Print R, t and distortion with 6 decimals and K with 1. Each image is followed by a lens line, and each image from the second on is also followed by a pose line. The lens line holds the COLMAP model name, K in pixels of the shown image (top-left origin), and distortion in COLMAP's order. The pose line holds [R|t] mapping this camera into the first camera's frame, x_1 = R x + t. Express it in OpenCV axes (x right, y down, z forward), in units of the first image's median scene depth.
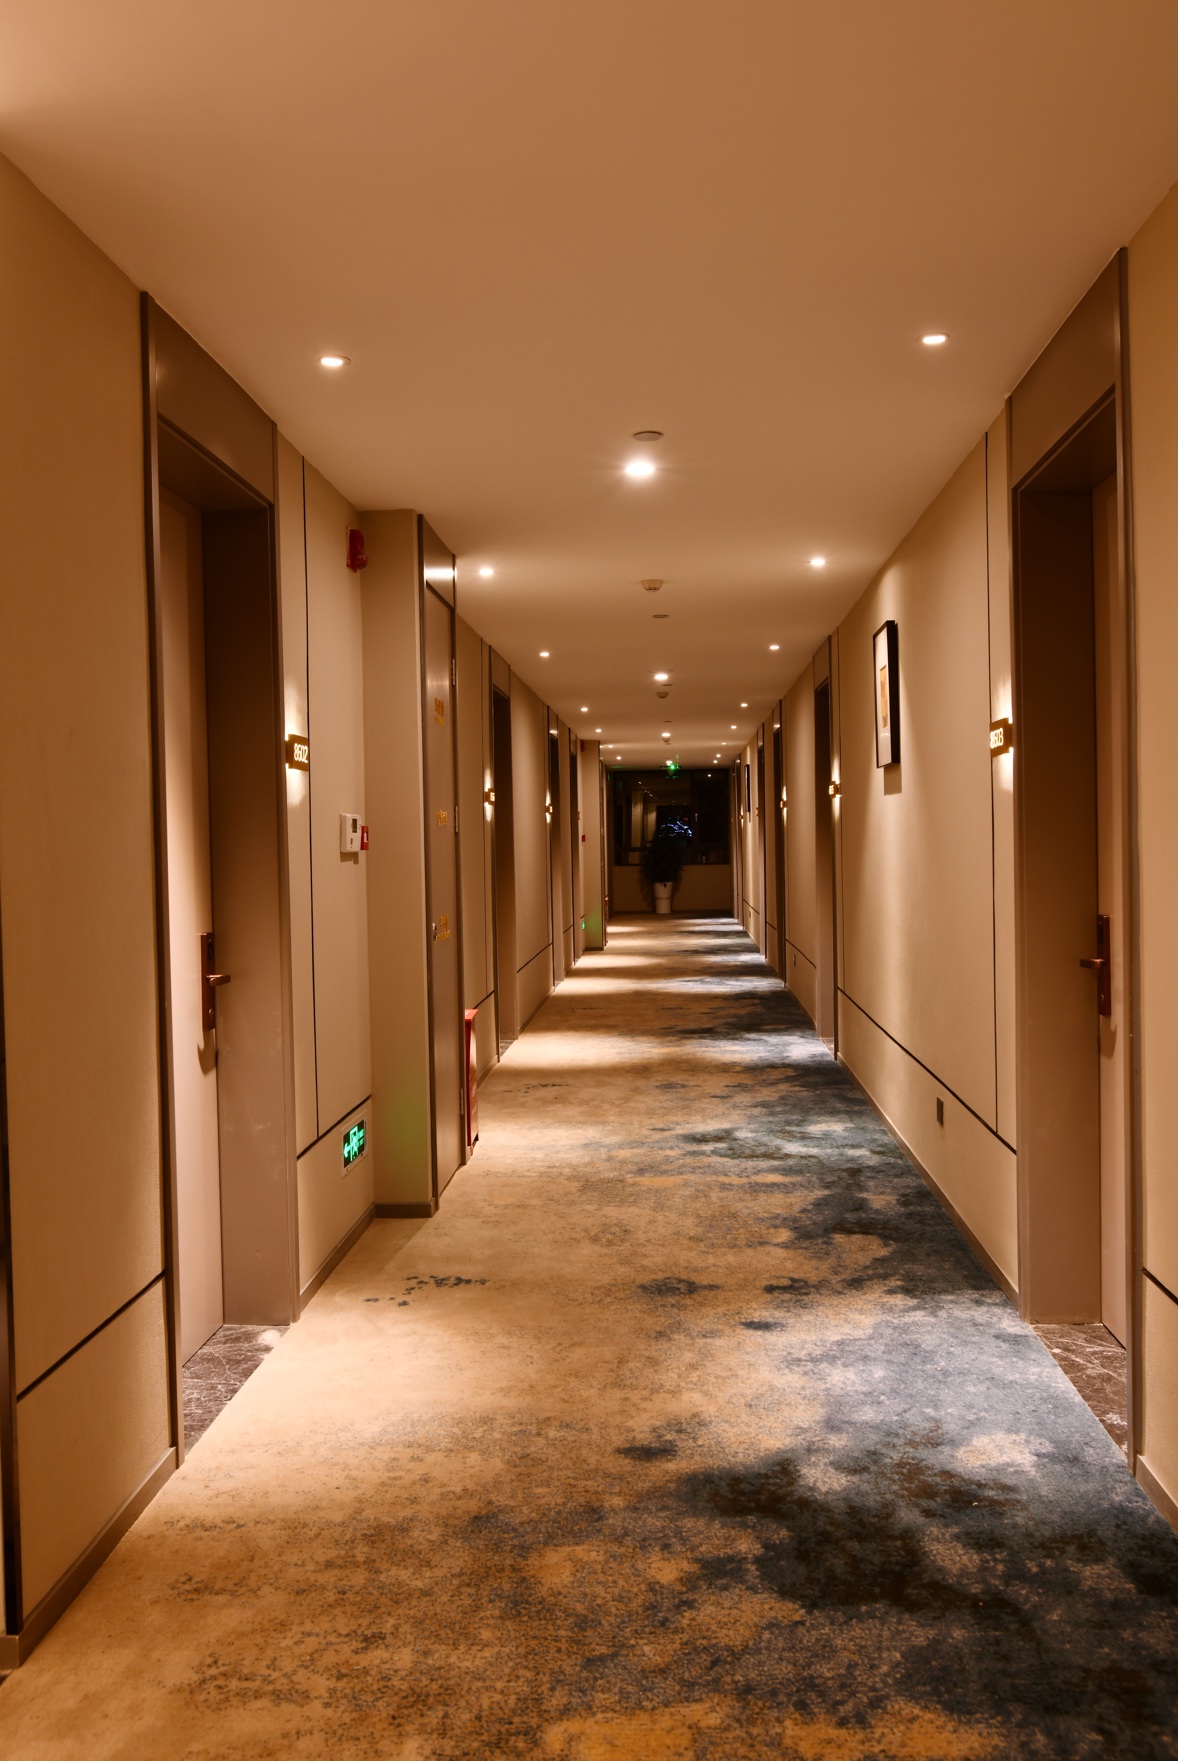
lens RADIAL K [[1418.6, 0, 591.2], [0, 1418.6, 876.1], [0, 0, 1]] dist [-0.001966, -0.000060]
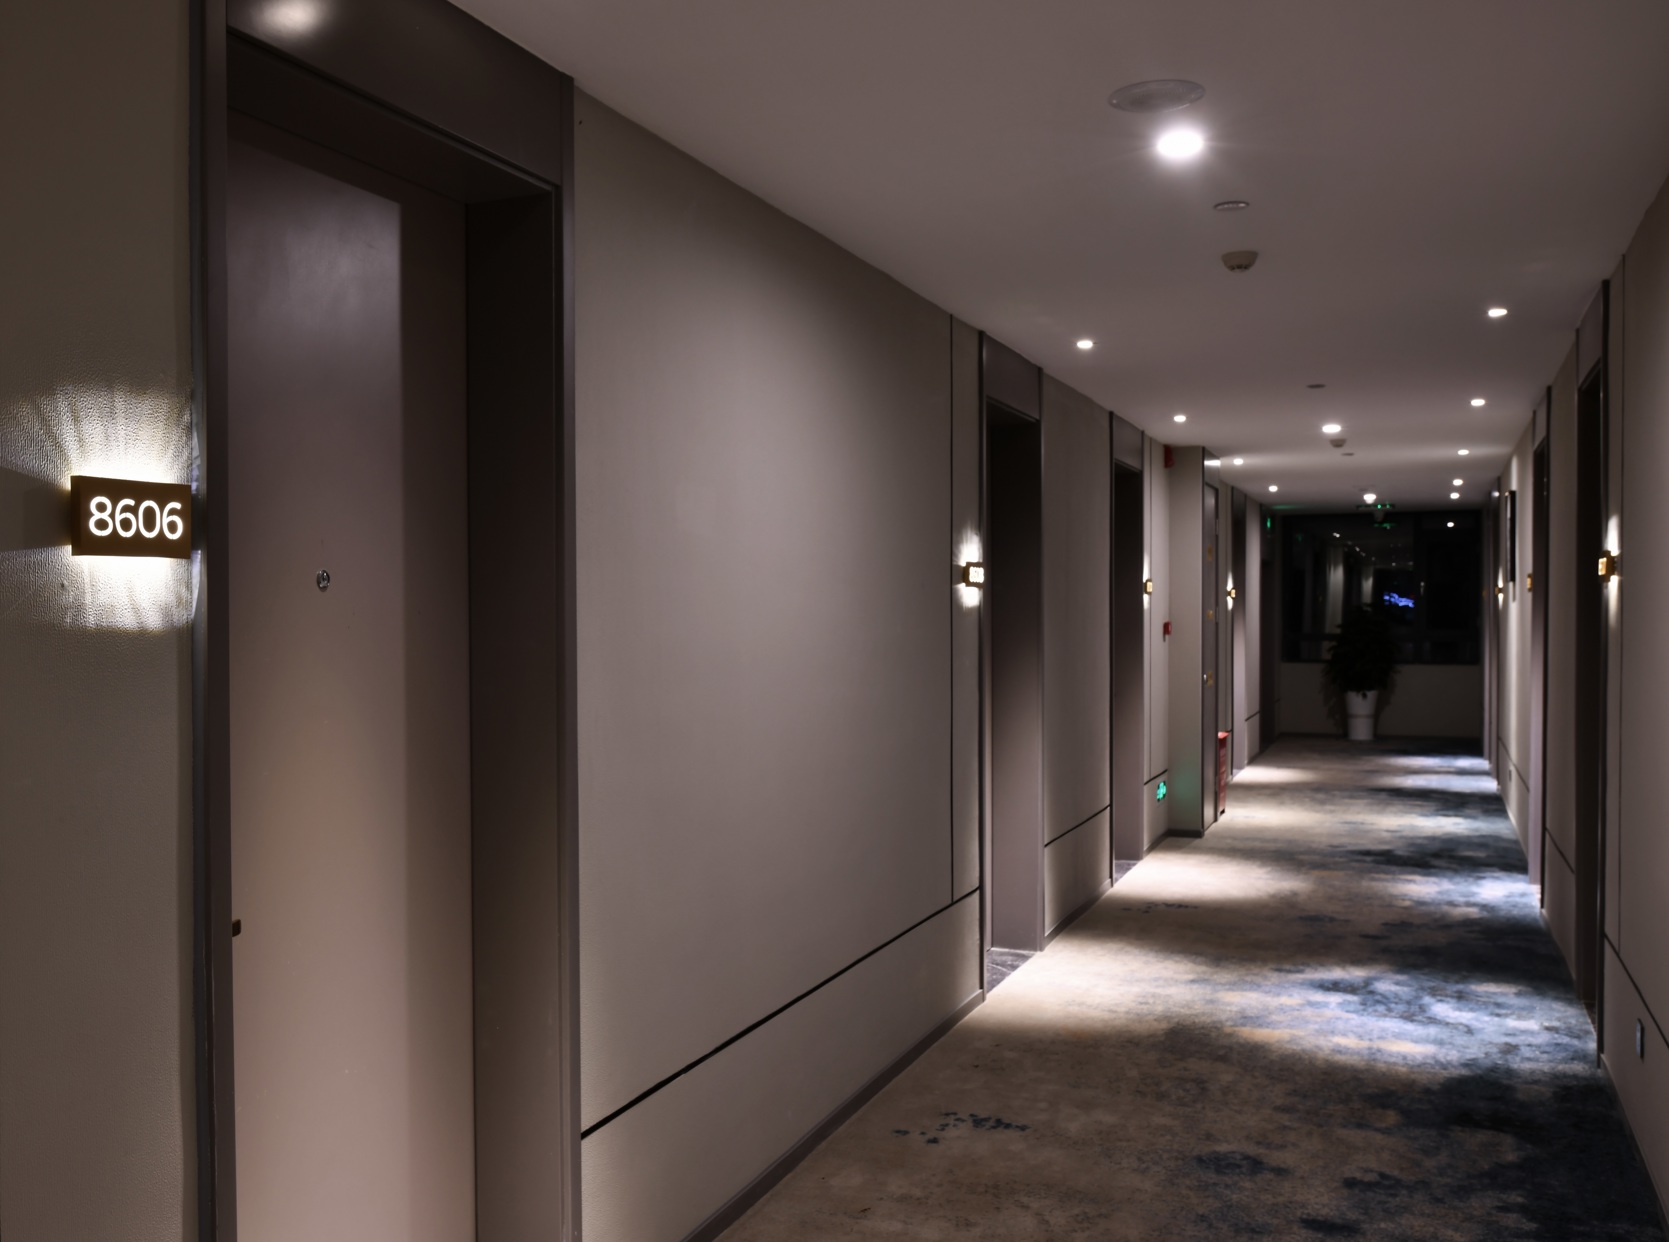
lens RADIAL K [[1347.1, 0, 833.2], [0, 1347.1, 636.4], [0, 0, 1]] dist [0.009109, -0.003194]
pose [[0.934700, 0.025767, -0.354503, 0.049679], [-0.025286, 0.999662, 0.005991, -0.020048], [0.354538, 0.003365, 0.935036, 0.409619]]
